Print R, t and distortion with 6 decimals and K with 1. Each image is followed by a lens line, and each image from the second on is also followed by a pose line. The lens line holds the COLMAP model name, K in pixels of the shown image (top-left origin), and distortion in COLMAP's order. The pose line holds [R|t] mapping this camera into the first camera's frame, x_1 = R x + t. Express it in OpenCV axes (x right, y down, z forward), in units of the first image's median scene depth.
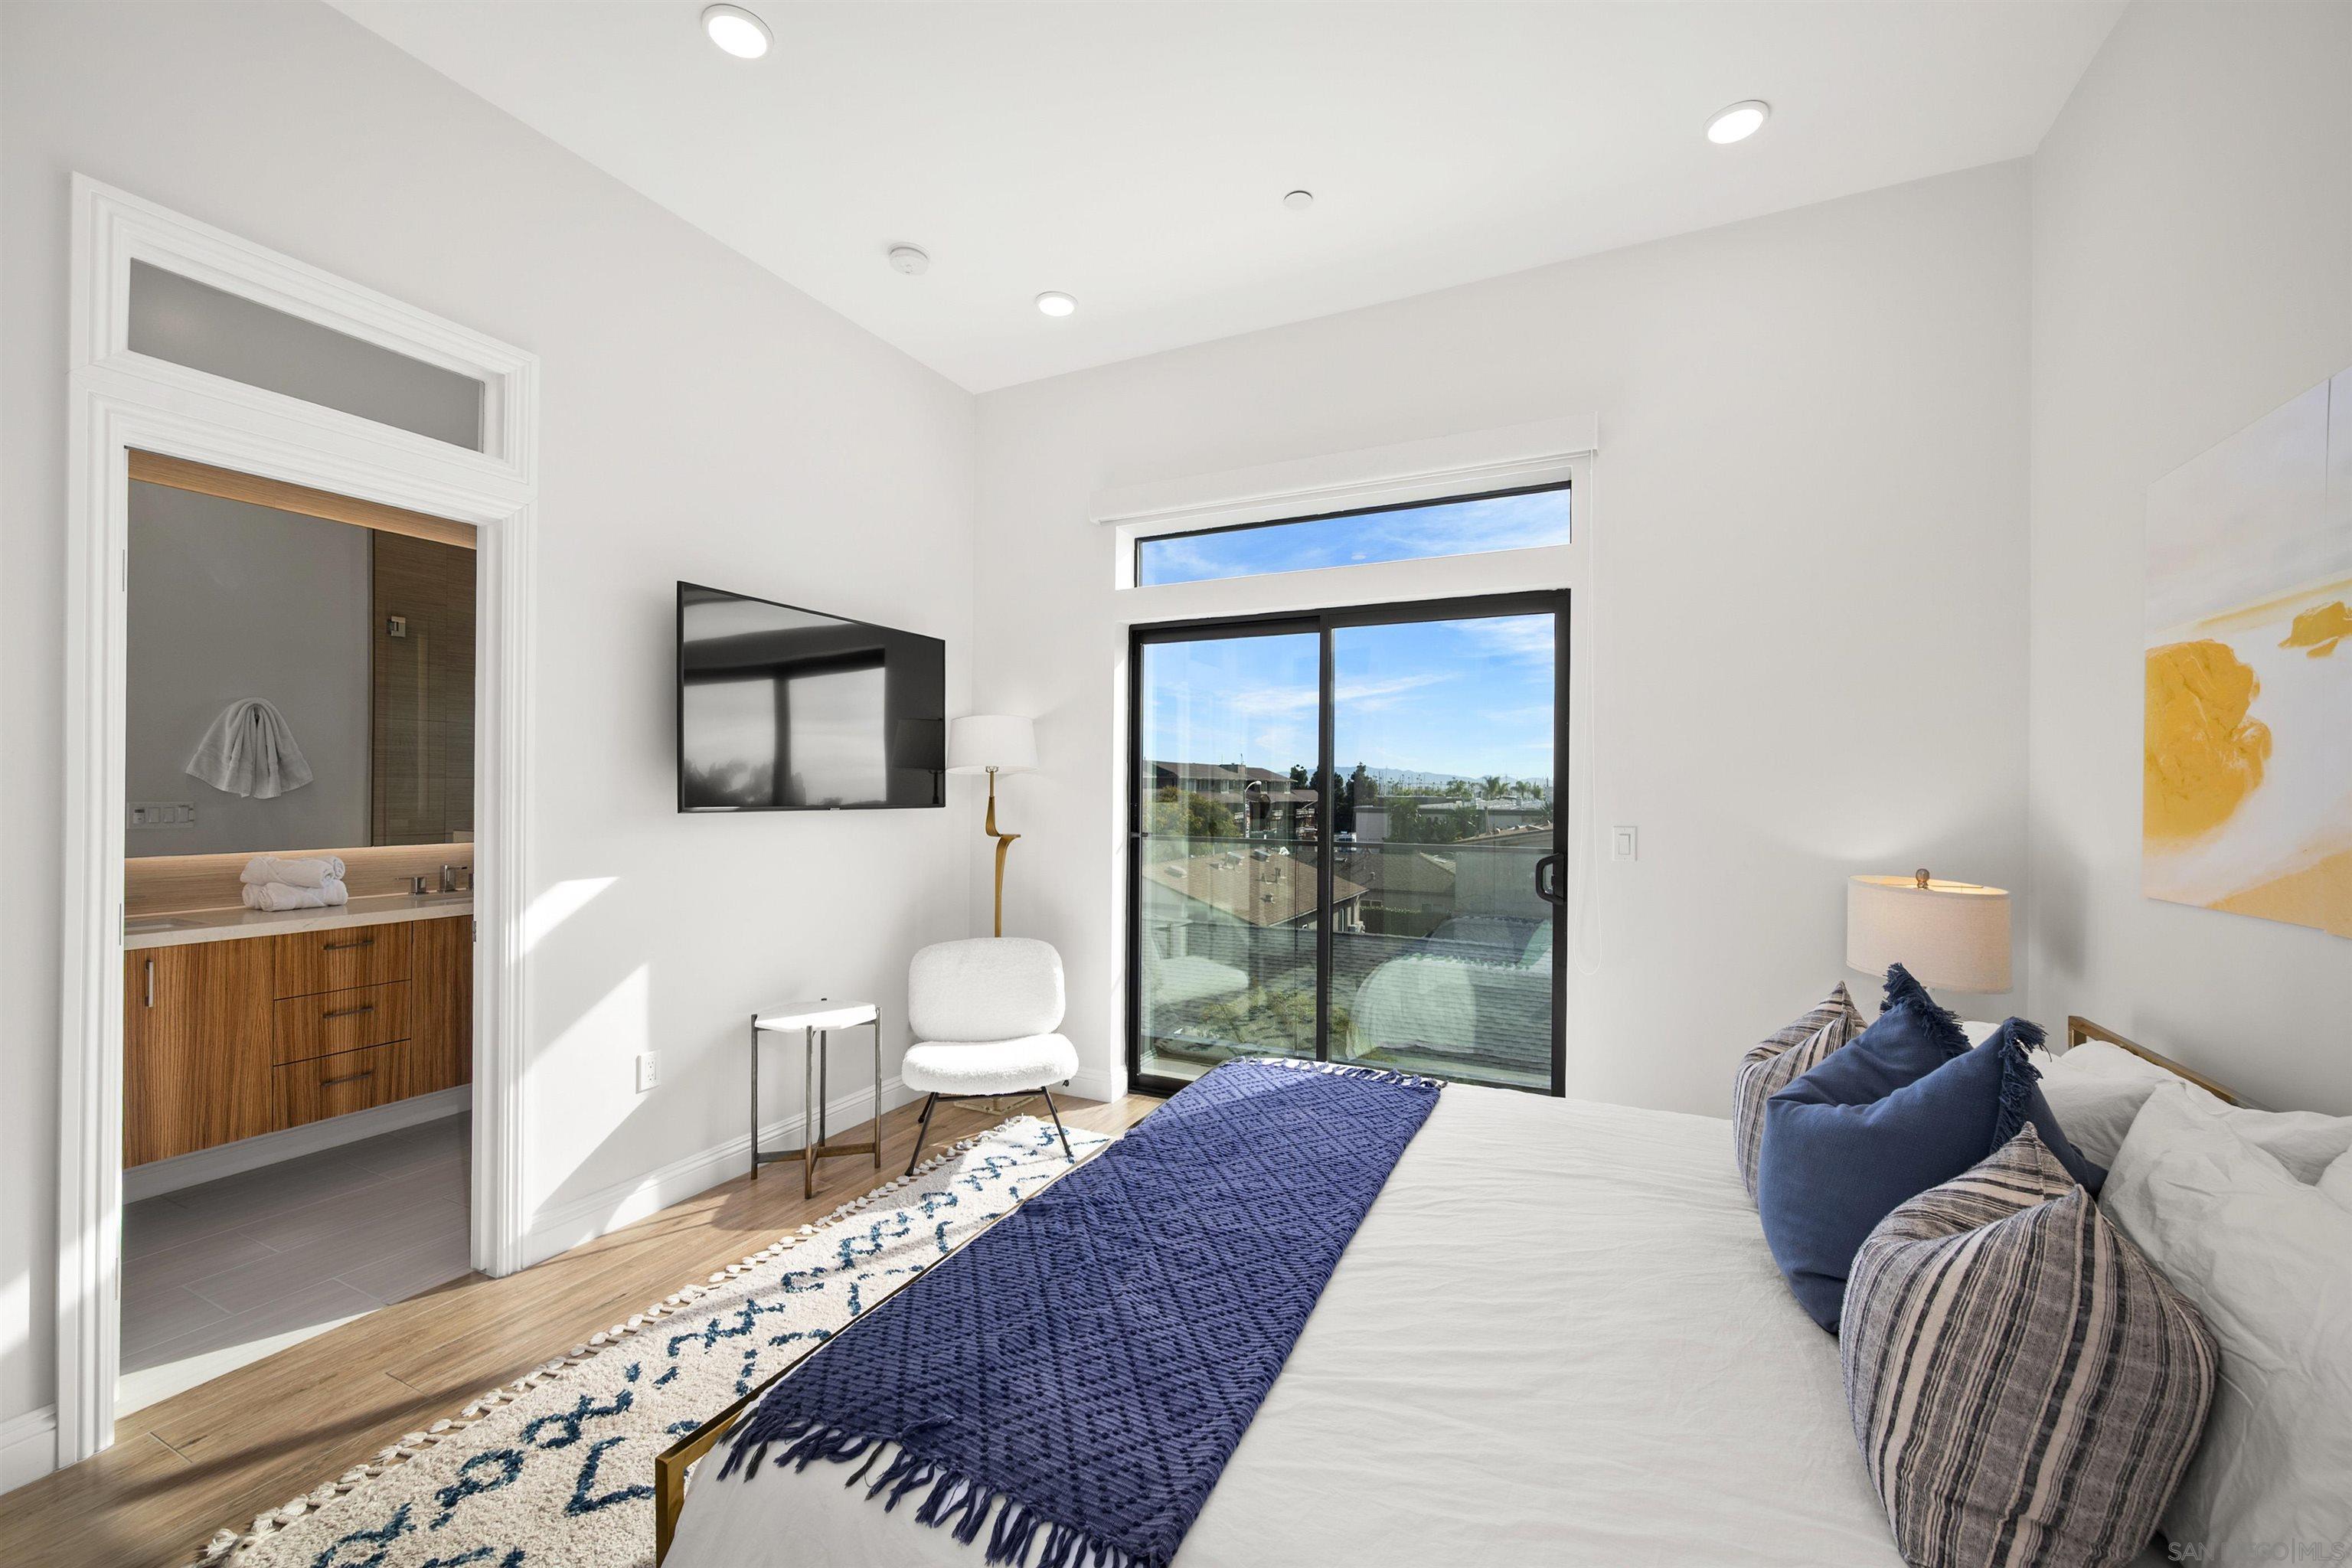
lens RADIAL K [[941.4, 0, 1163.0], [0, 941.4, 796.5], [0, 0, 1]] dist [-0.001013, -0.000157]
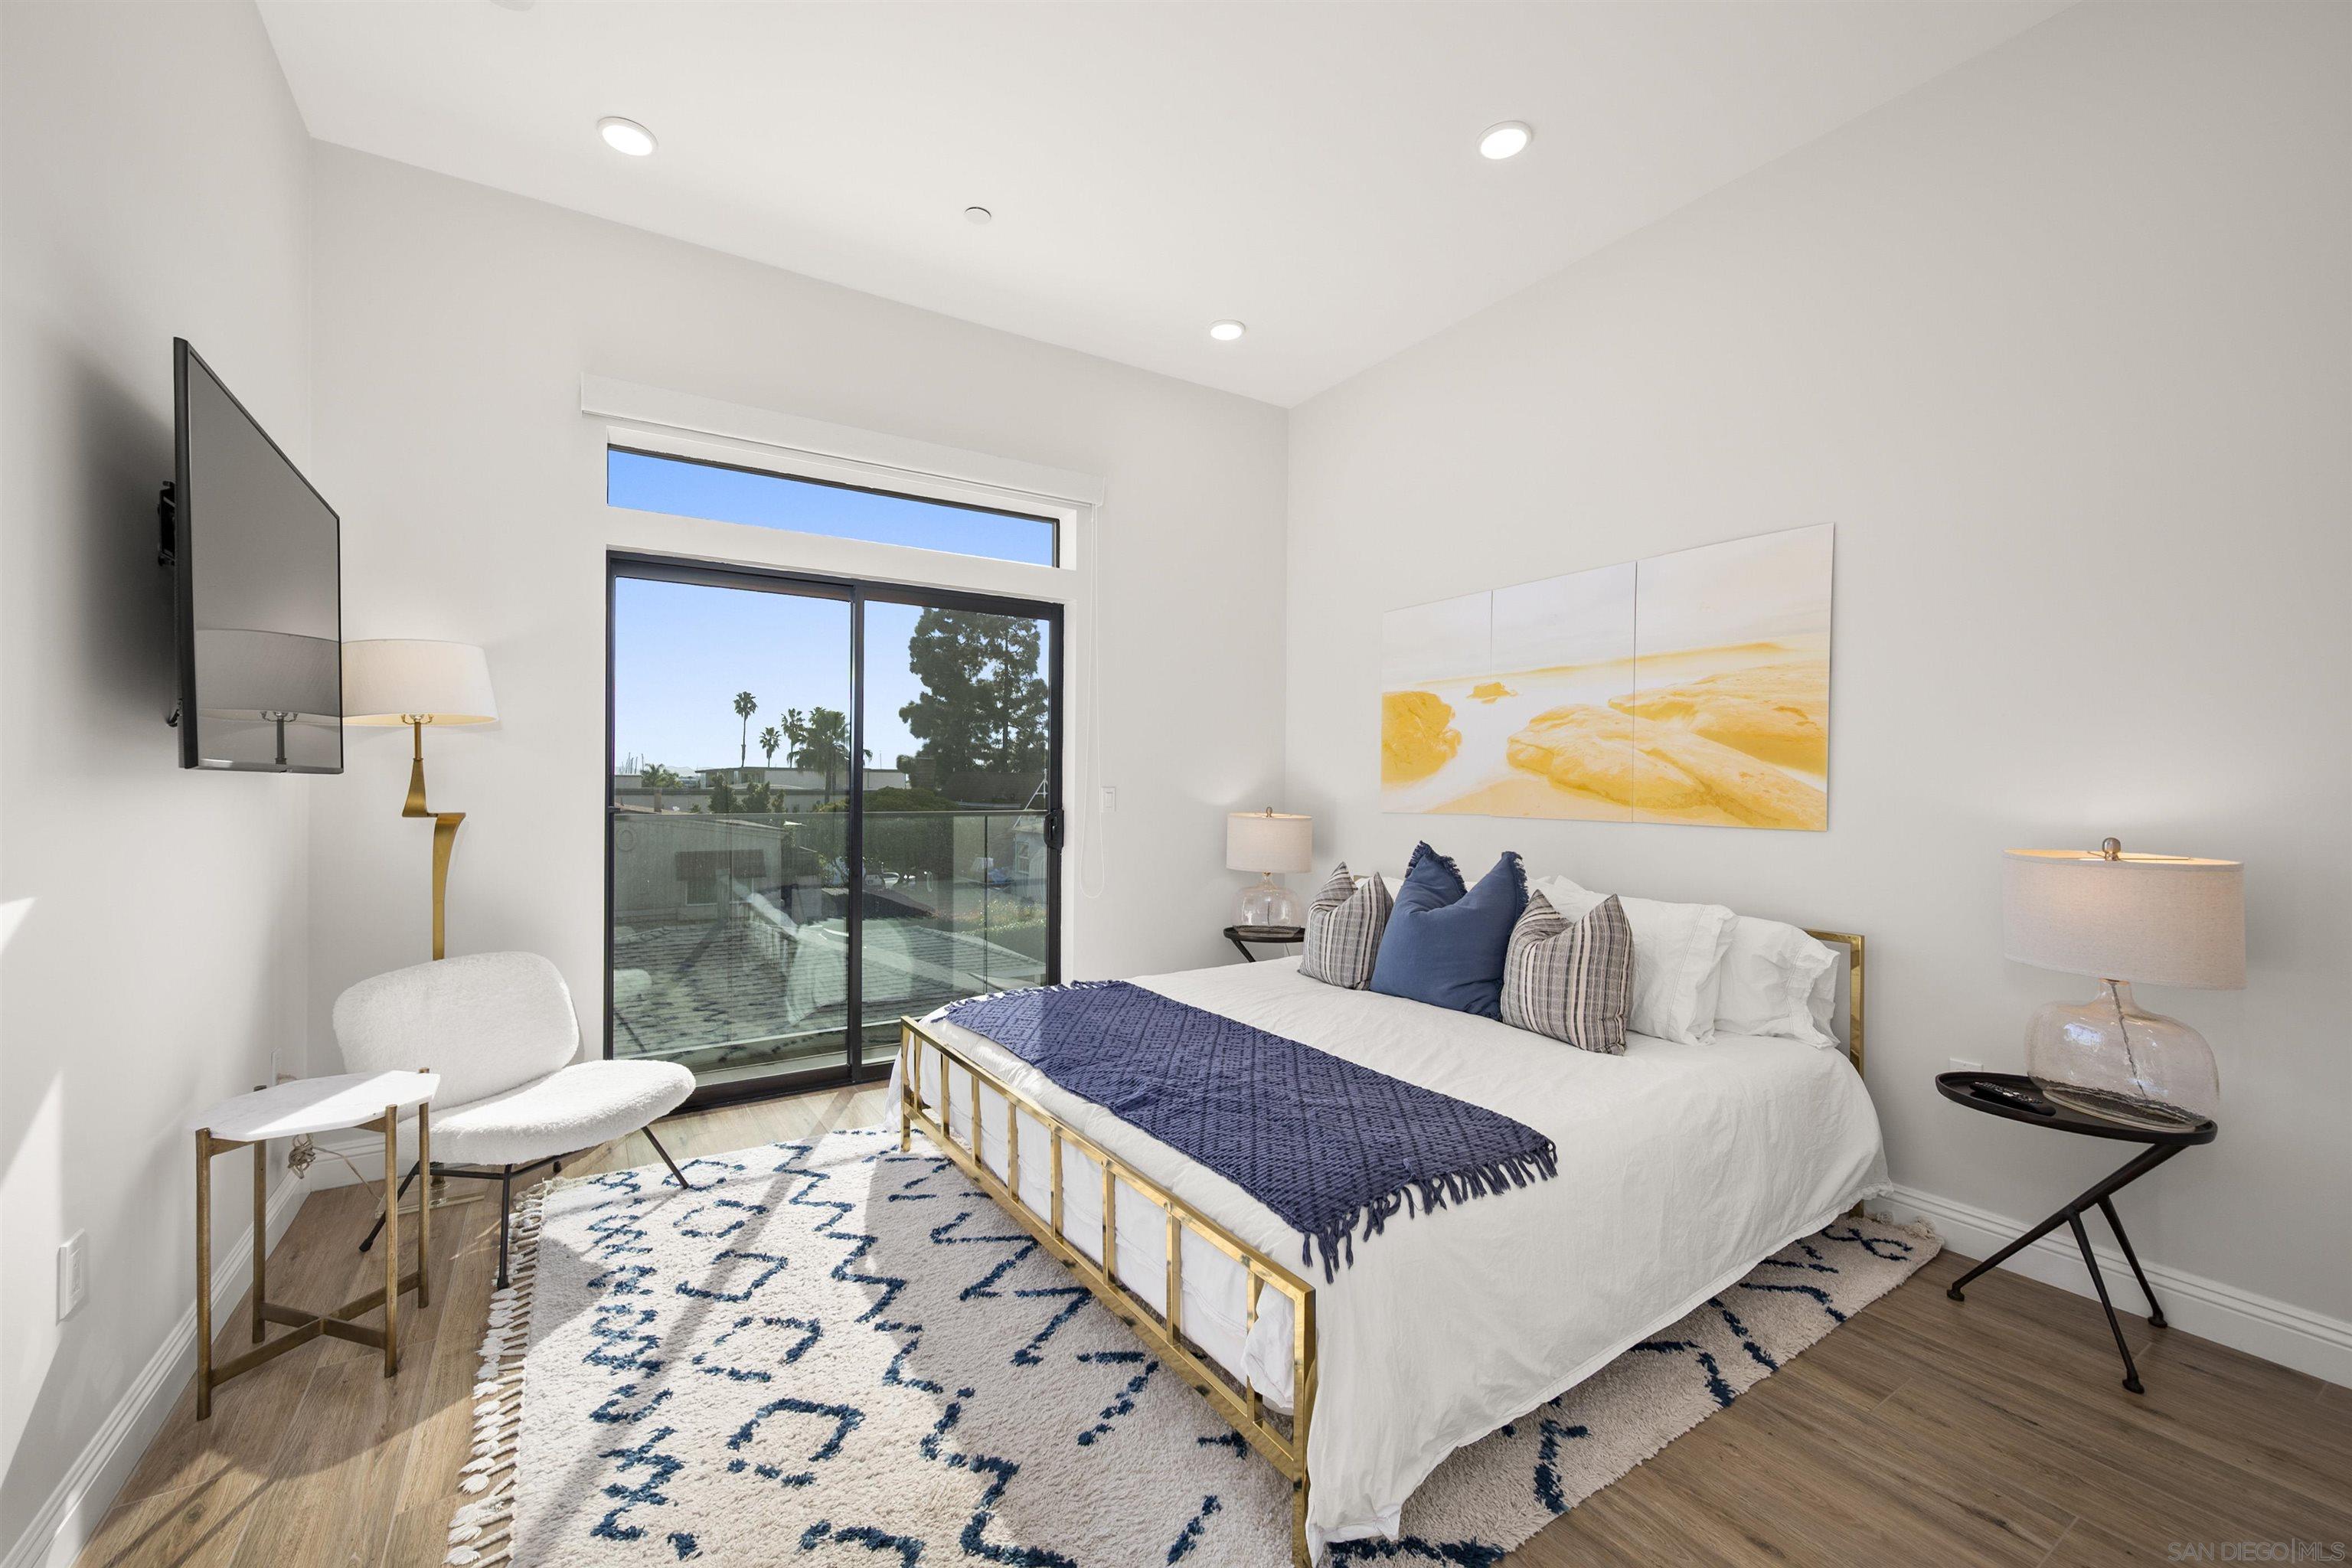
lens RADIAL K [[946.0, 0, 1174.5], [0, 946.0, 805.2], [0, 0, 1]] dist [0.001380, 0.000088]
pose [[0.515478, -0.023148, 0.856590, -0.765677], [0.005324, 0.999702, 0.023811, 0.030862], [-0.856886, -0.007714, 0.515448, 0.252819]]
